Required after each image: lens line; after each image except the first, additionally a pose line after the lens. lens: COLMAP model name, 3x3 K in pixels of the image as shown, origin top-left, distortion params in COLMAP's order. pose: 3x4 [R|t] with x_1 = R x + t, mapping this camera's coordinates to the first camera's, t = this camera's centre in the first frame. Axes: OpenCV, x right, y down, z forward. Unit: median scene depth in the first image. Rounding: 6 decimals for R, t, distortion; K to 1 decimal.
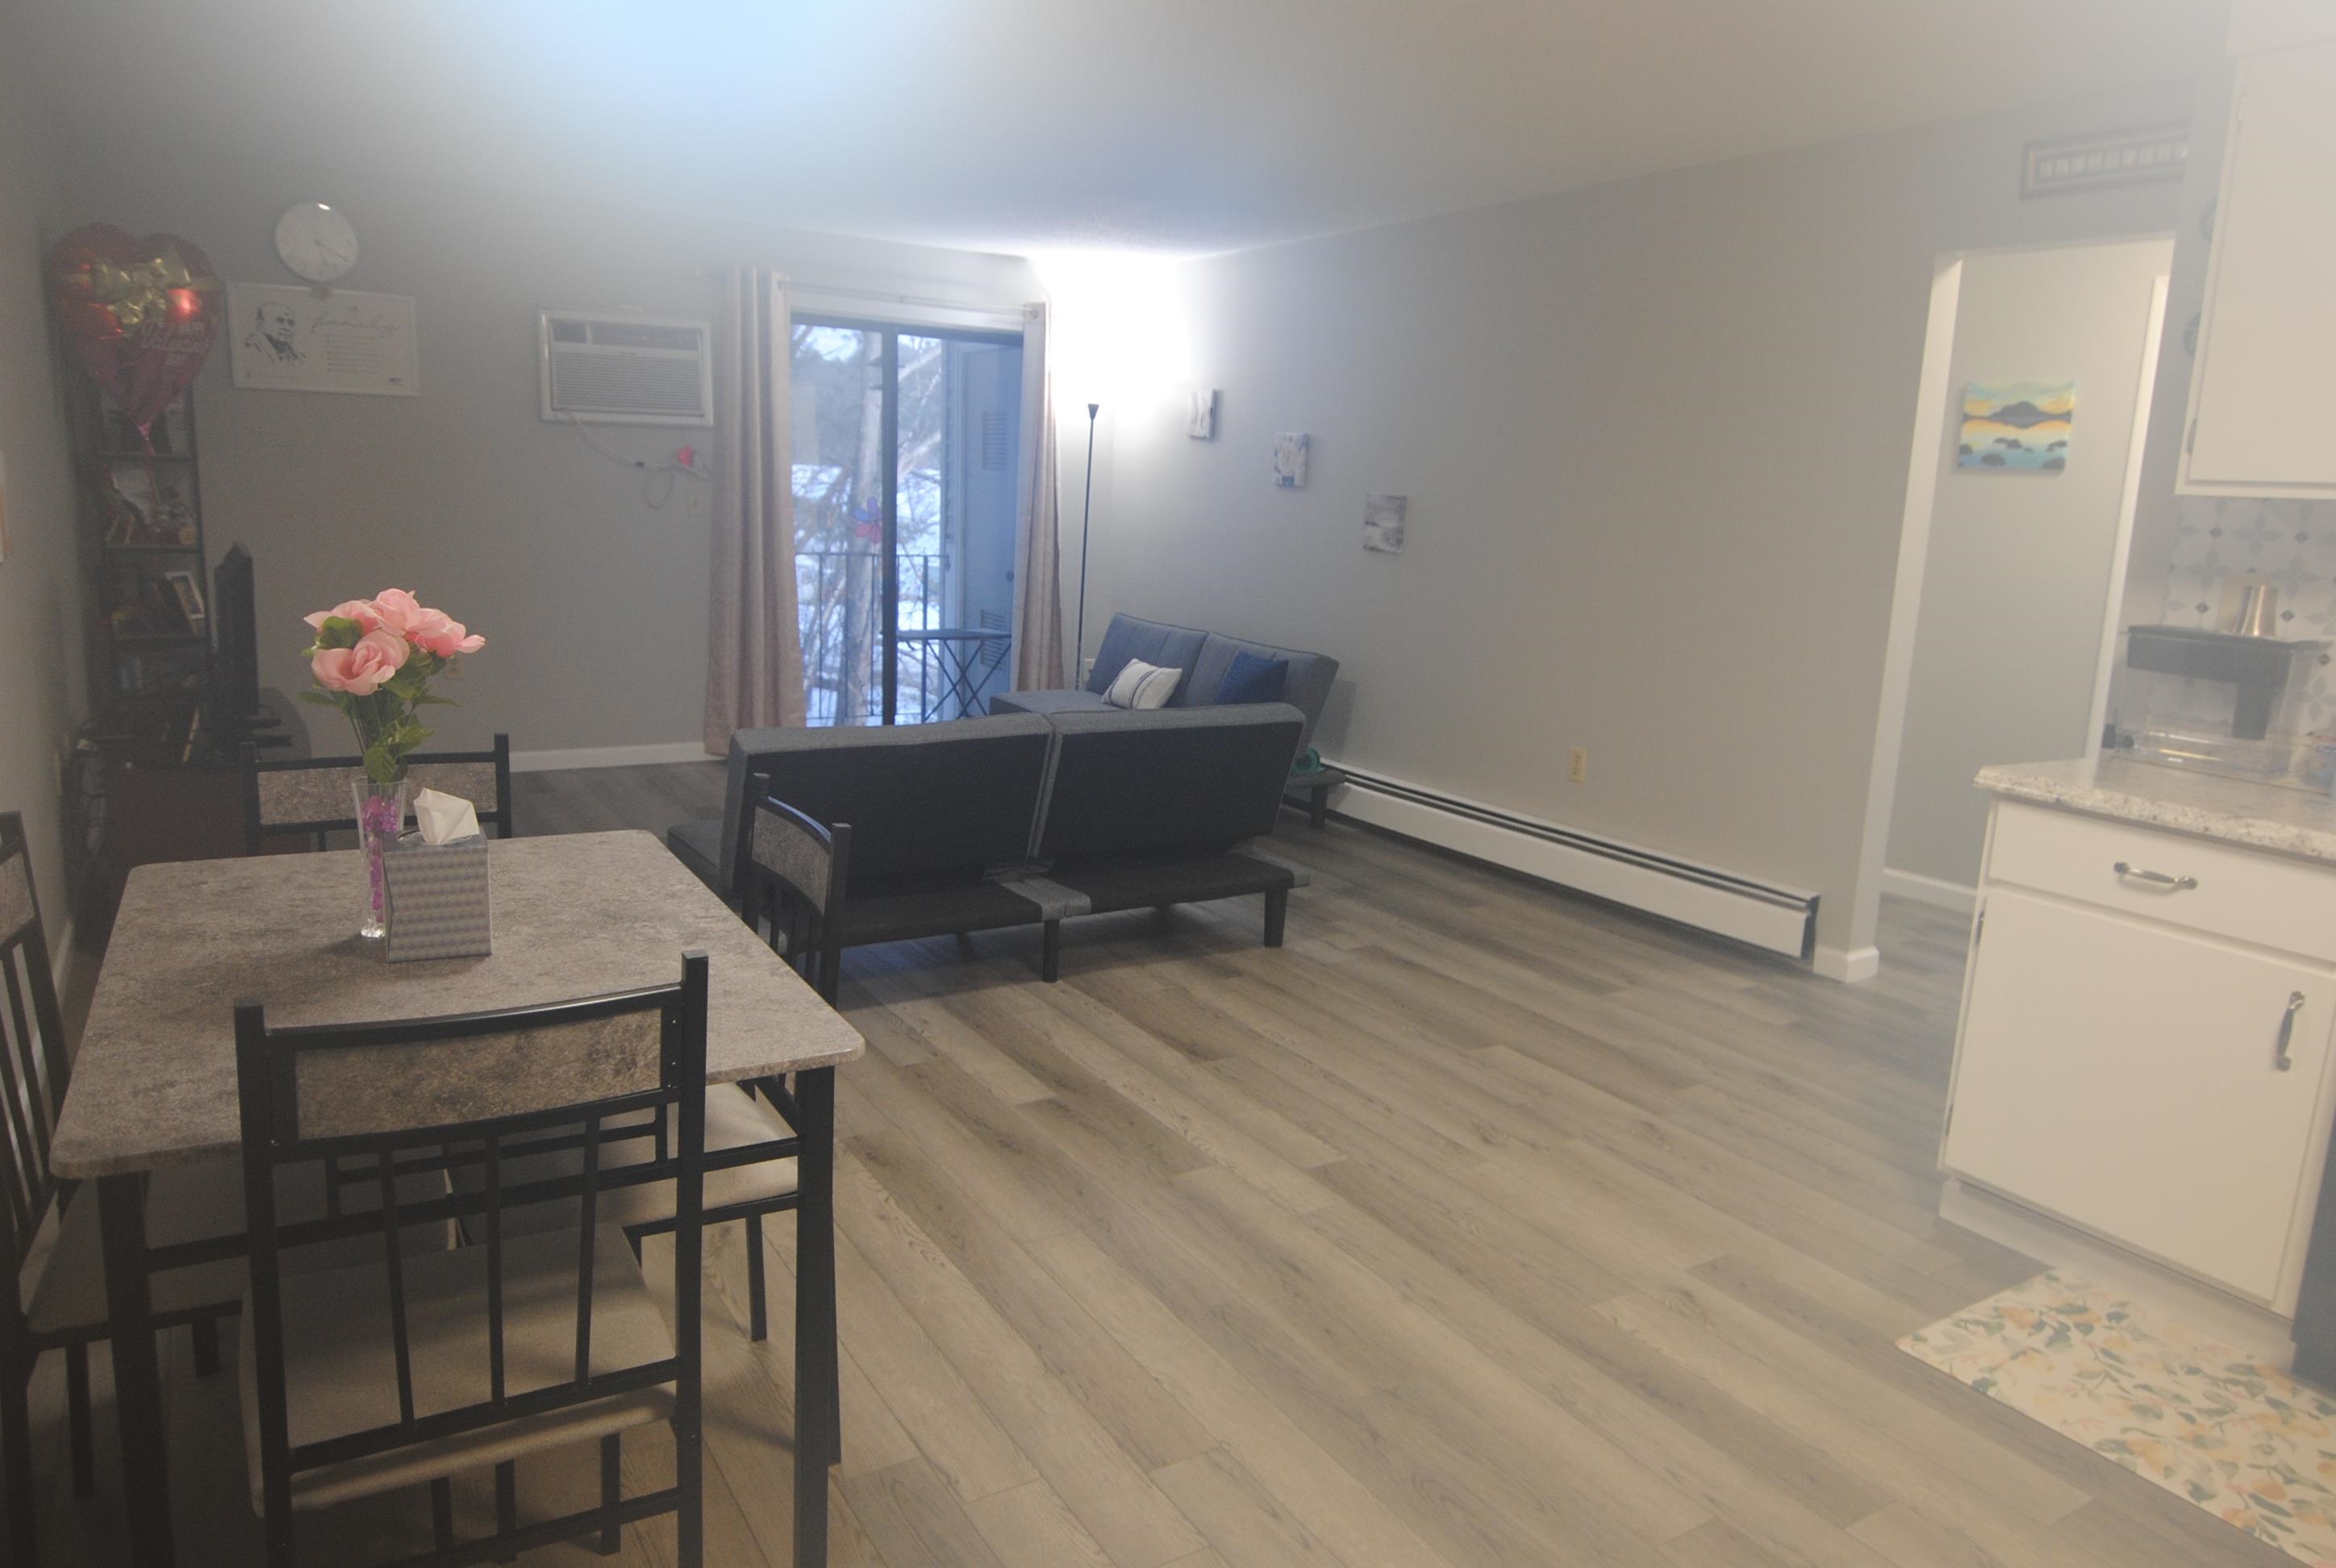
lens RADIAL K [[1537.4, 0, 1182.9], [0, 1537.4, 772.0], [0, 0, 1]] dist [-0.005674, -0.005453]
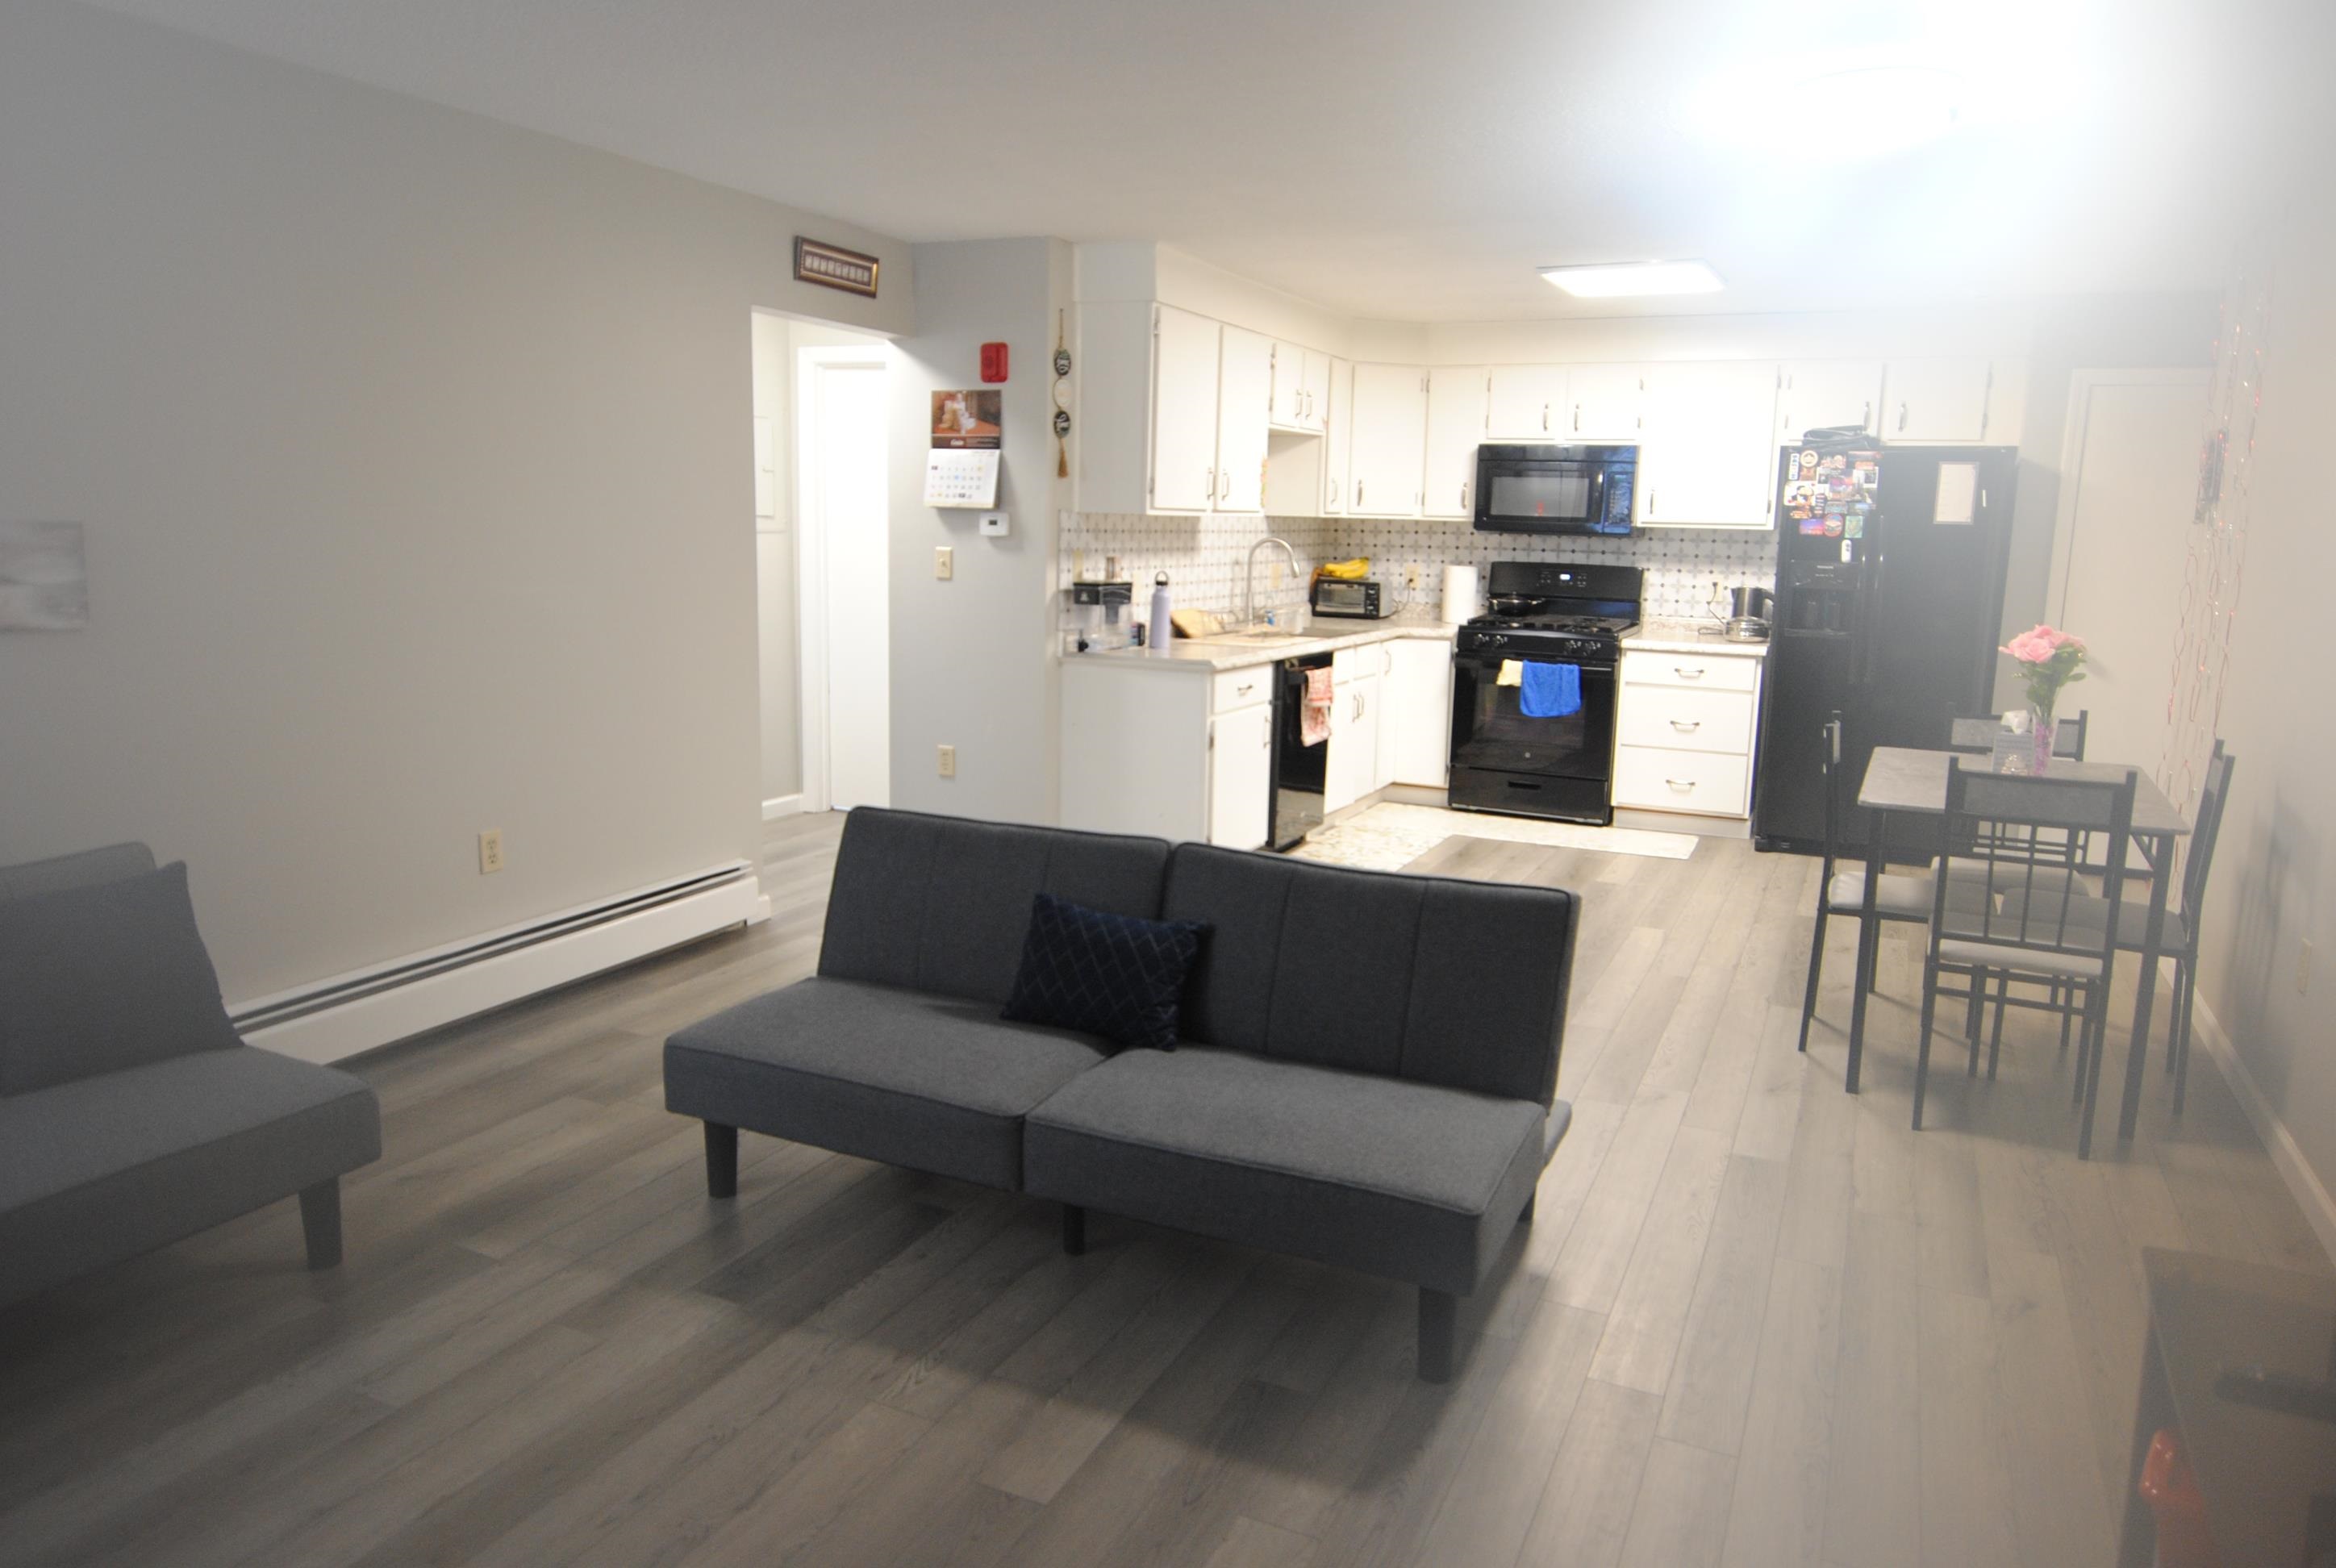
lens RADIAL K [[1537.4, 0, 1182.9], [0, 1537.4, 772.0], [0, 0, 1]] dist [-0.005674, -0.005453]
pose [[-0.545470, -0.192161, 0.815804, -1.200119], [0.107397, 0.949312, 0.295418, -0.499571], [-0.831221, 0.248757, -0.497184, 2.271437]]
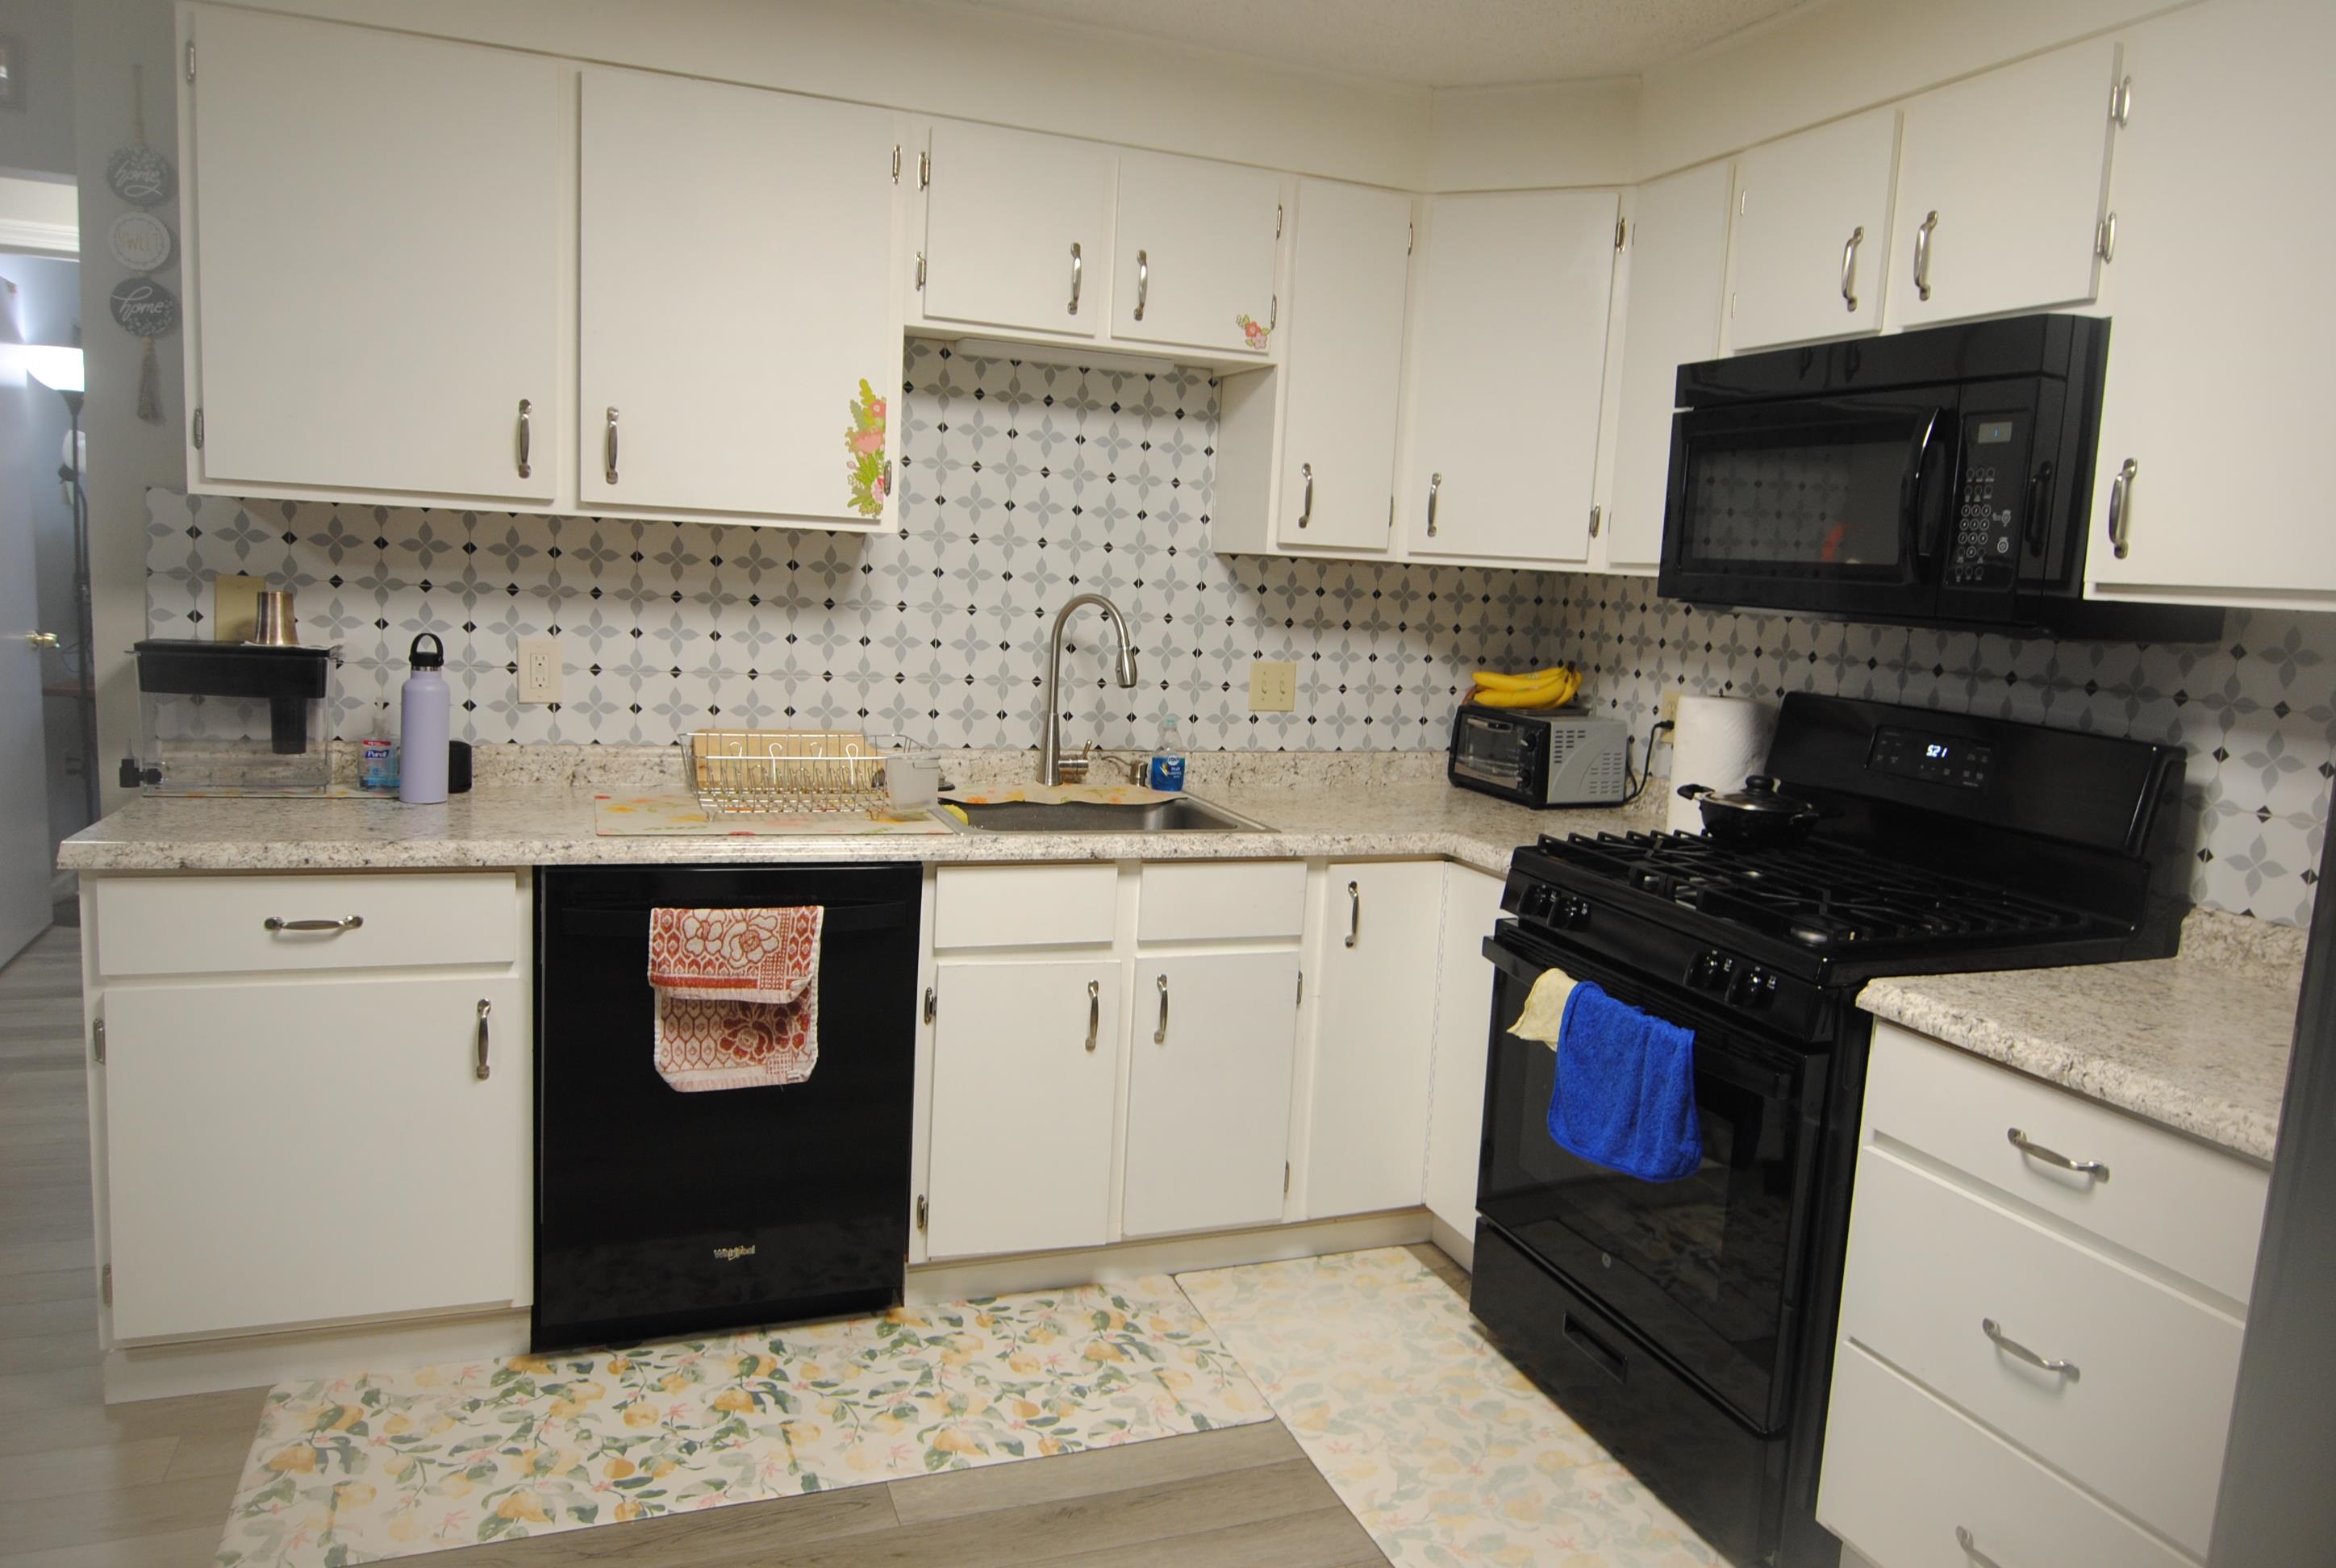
lens RADIAL K [[1537.4, 0, 1182.9], [0, 1537.4, 772.0], [0, 0, 1]] dist [-0.005674, -0.005453]
pose [[0.193962, -0.163746, 0.967247, -0.125702], [0.132387, 0.981321, 0.139581, -0.077851], [-0.972035, 0.100978, 0.212017, 0.299919]]
